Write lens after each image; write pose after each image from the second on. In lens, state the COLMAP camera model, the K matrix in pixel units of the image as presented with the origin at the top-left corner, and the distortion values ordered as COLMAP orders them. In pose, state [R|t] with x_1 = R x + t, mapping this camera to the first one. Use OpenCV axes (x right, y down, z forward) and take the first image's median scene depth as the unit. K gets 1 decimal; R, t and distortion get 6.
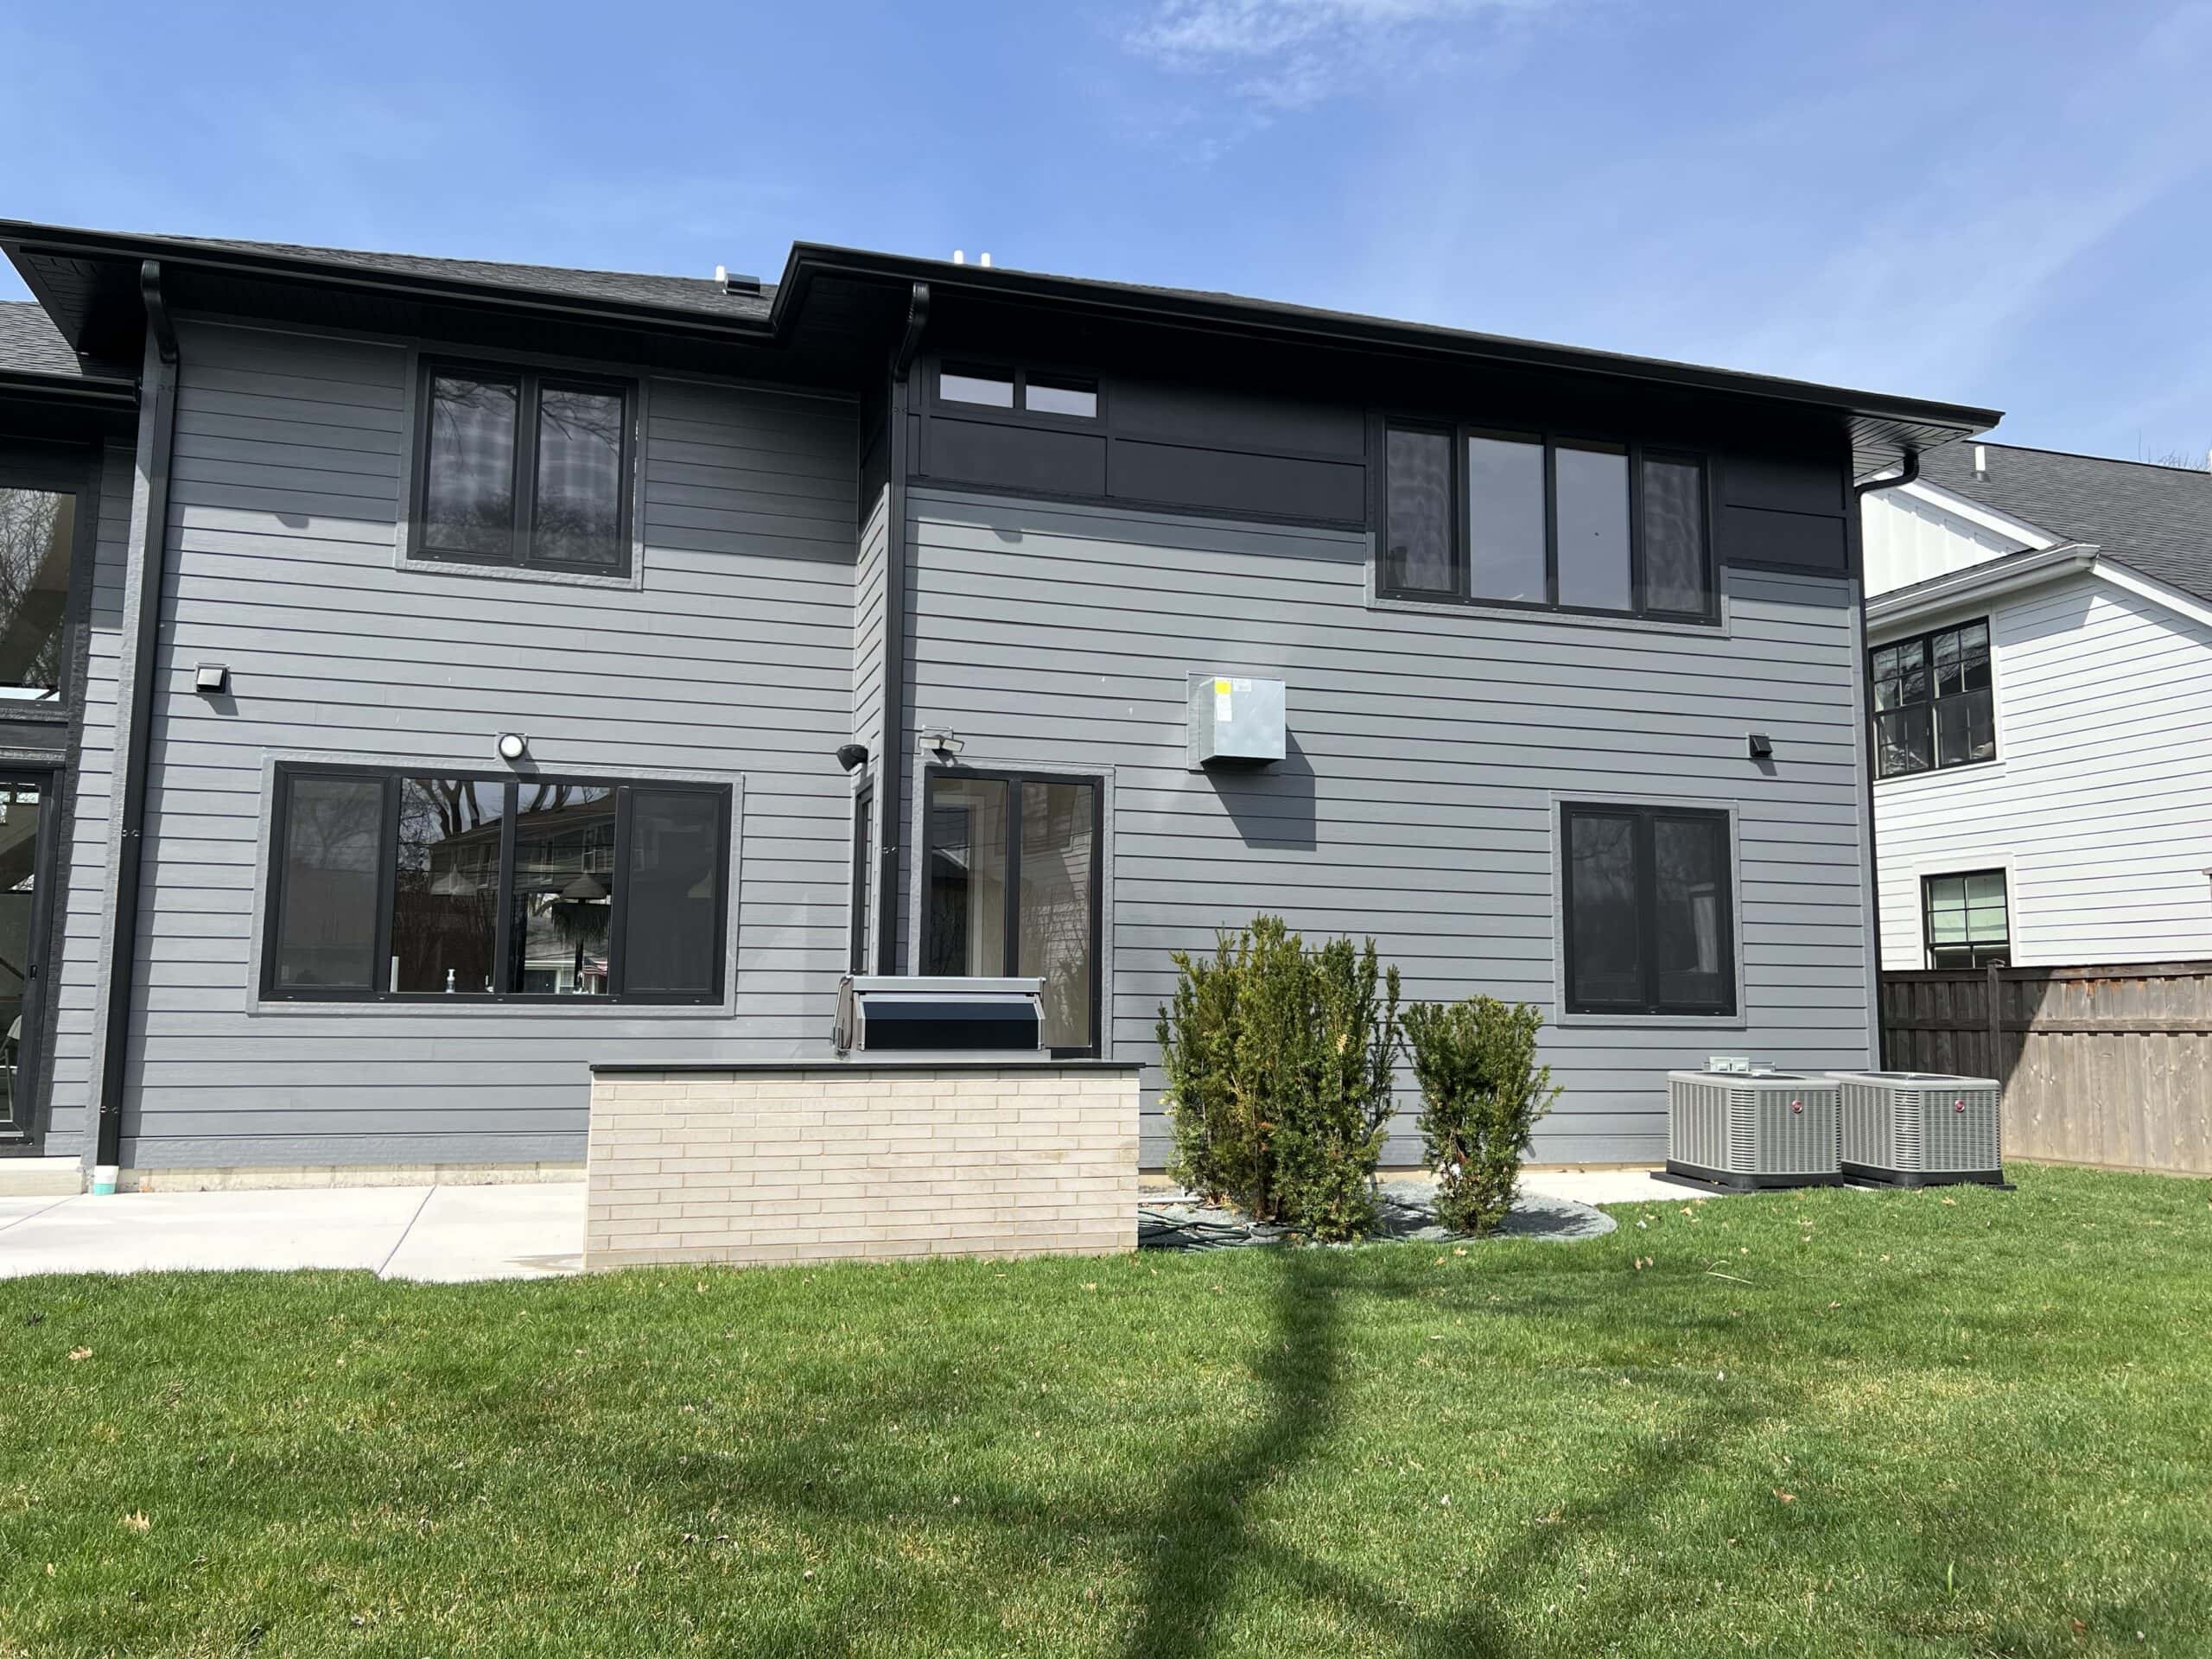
lens RADIAL K [[1631.7, 0, 1079.6], [0, 1631.7, 814.3], [0, 0, 1]] dist [0.086711, -0.130657]
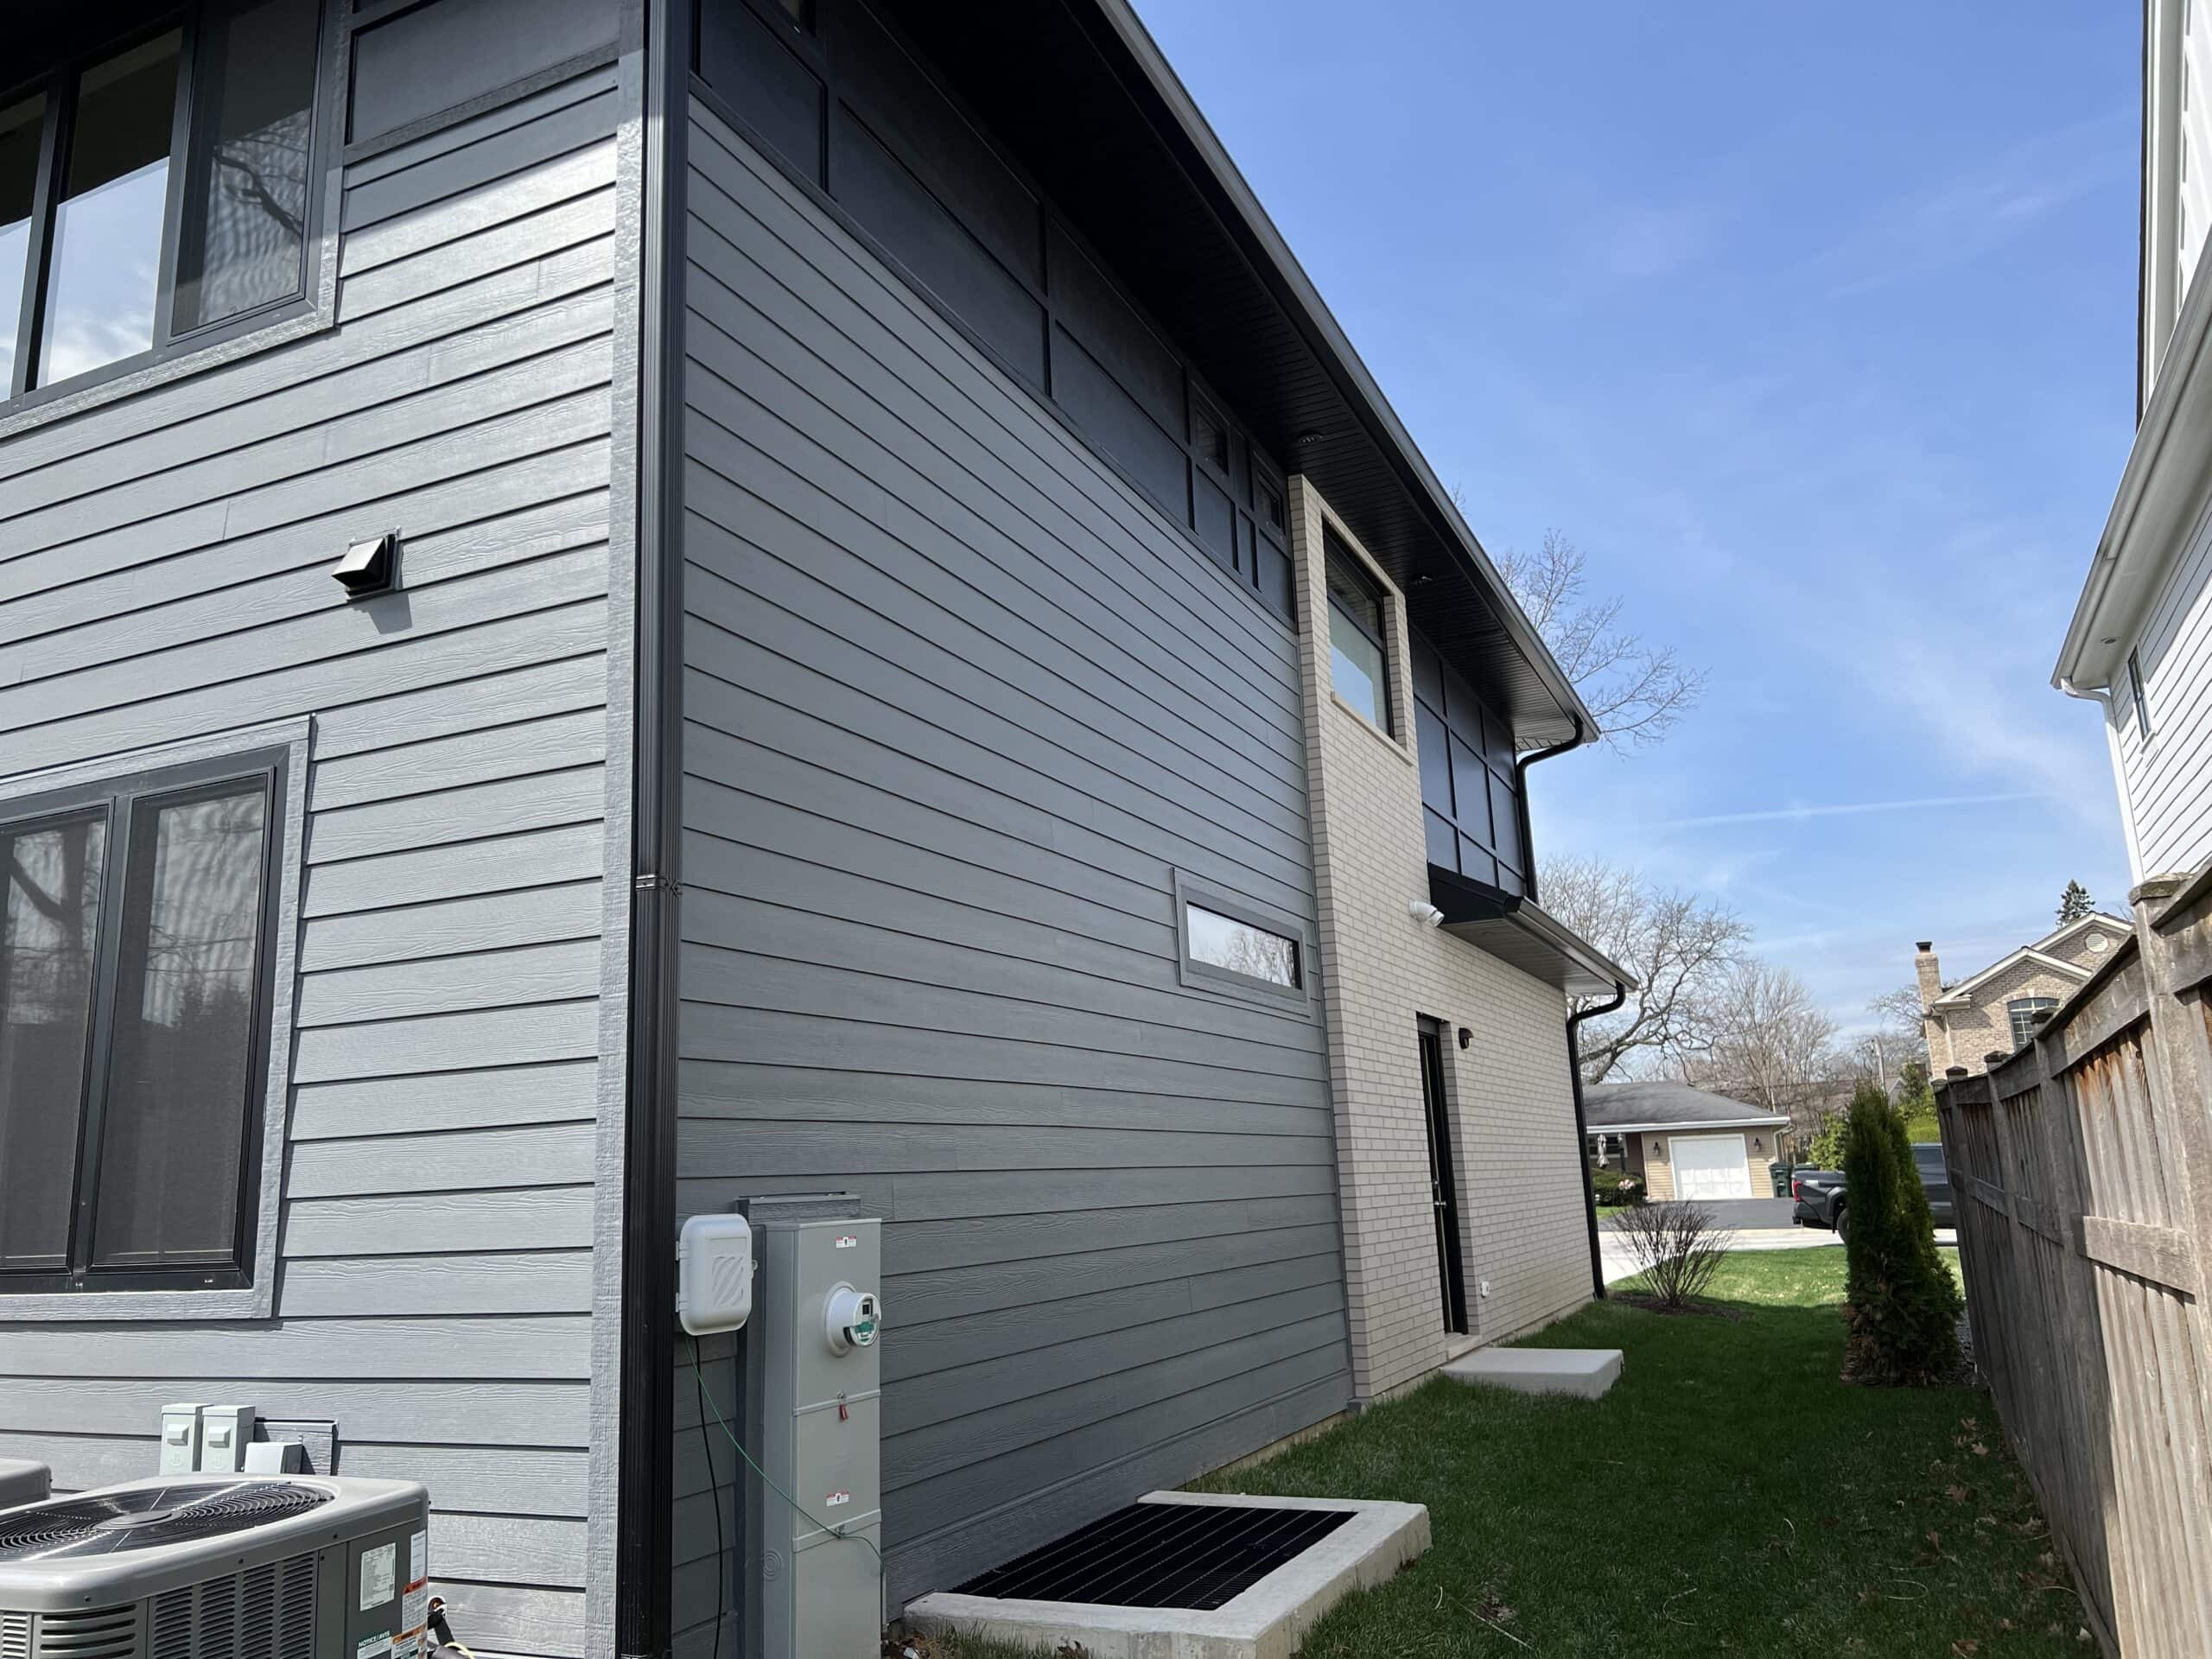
lens RADIAL K [[1631.7, 0, 1079.6], [0, 1631.7, 814.3], [0, 0, 1]] dist [0.086711, -0.130657]
pose [[0.725721, -0.186560, -0.662212, 0.939328], [0.129059, 0.982361, -0.135317, 0.109256], [0.675776, 0.012738, 0.736997, 1.002812]]
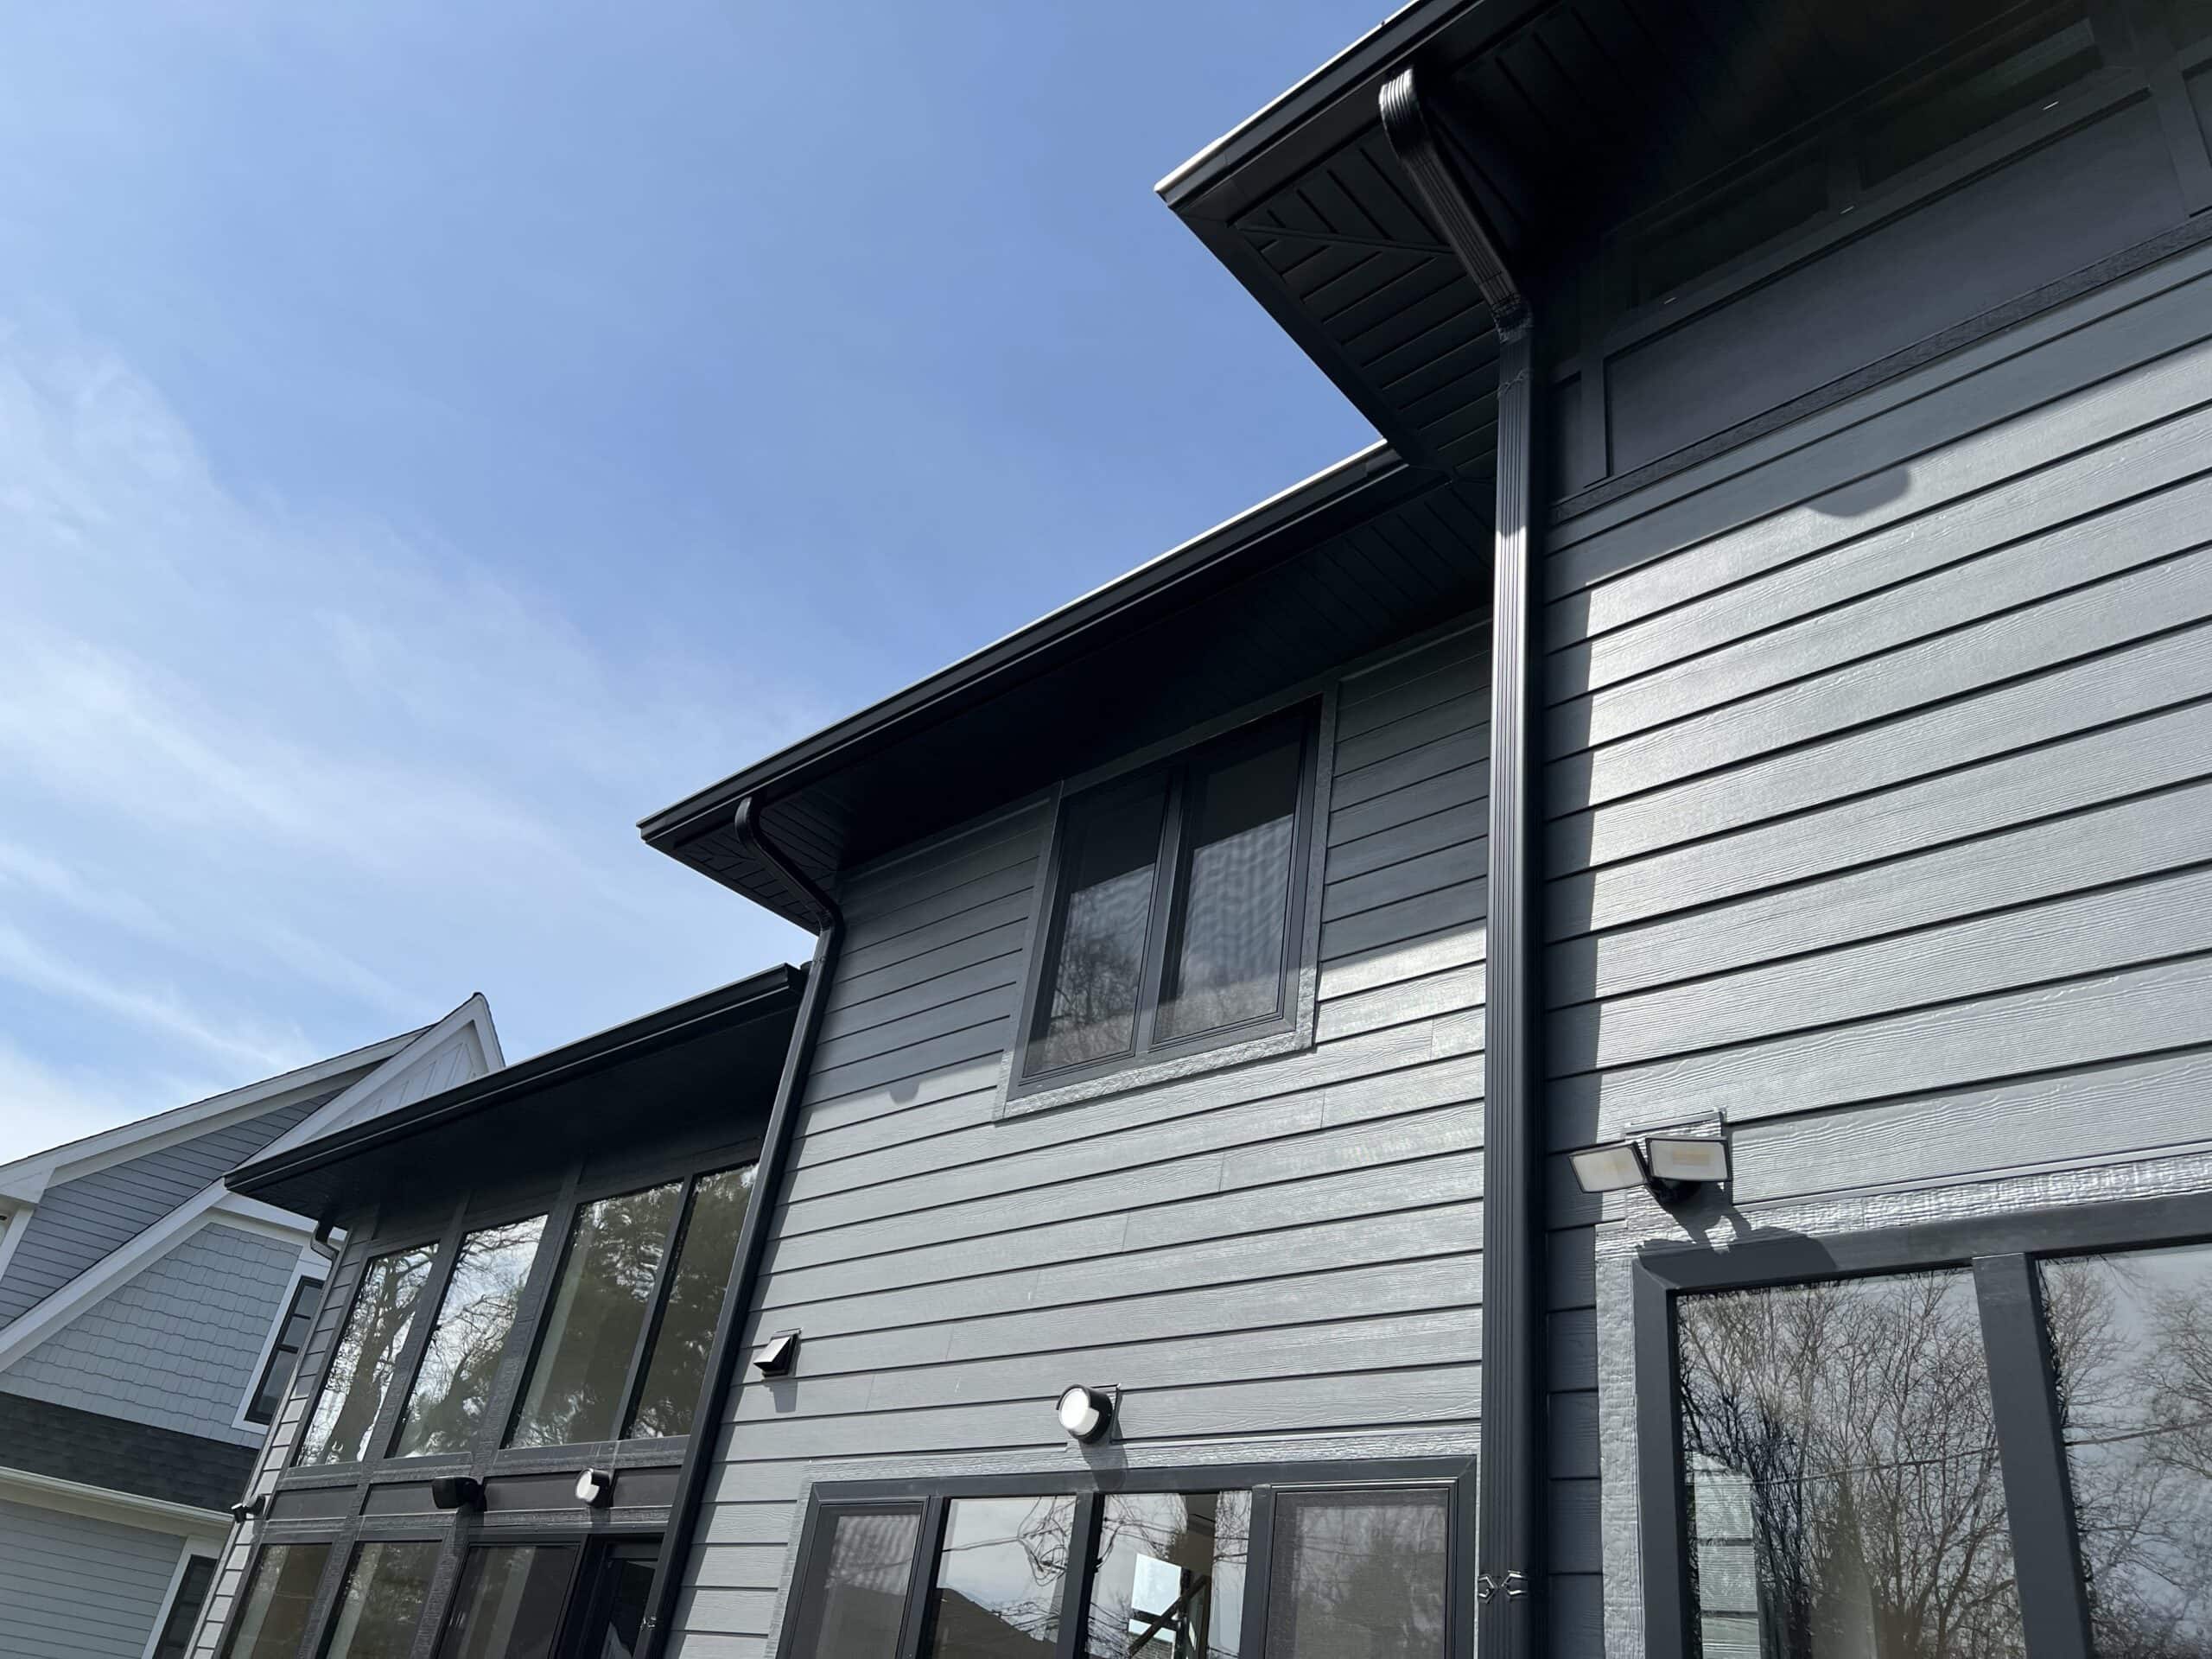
lens RADIAL K [[1648.4, 0, 1106.0], [0, 1648.4, 829.5], [0, 0, 1]] dist [0.078566, -0.079322]
pose [[0.487541, -0.408255, -0.771772, 0.113582], [-0.024904, 0.877082, -0.479695, 0.045666], [0.872745, 0.253091, 0.417446, 0.802707]]
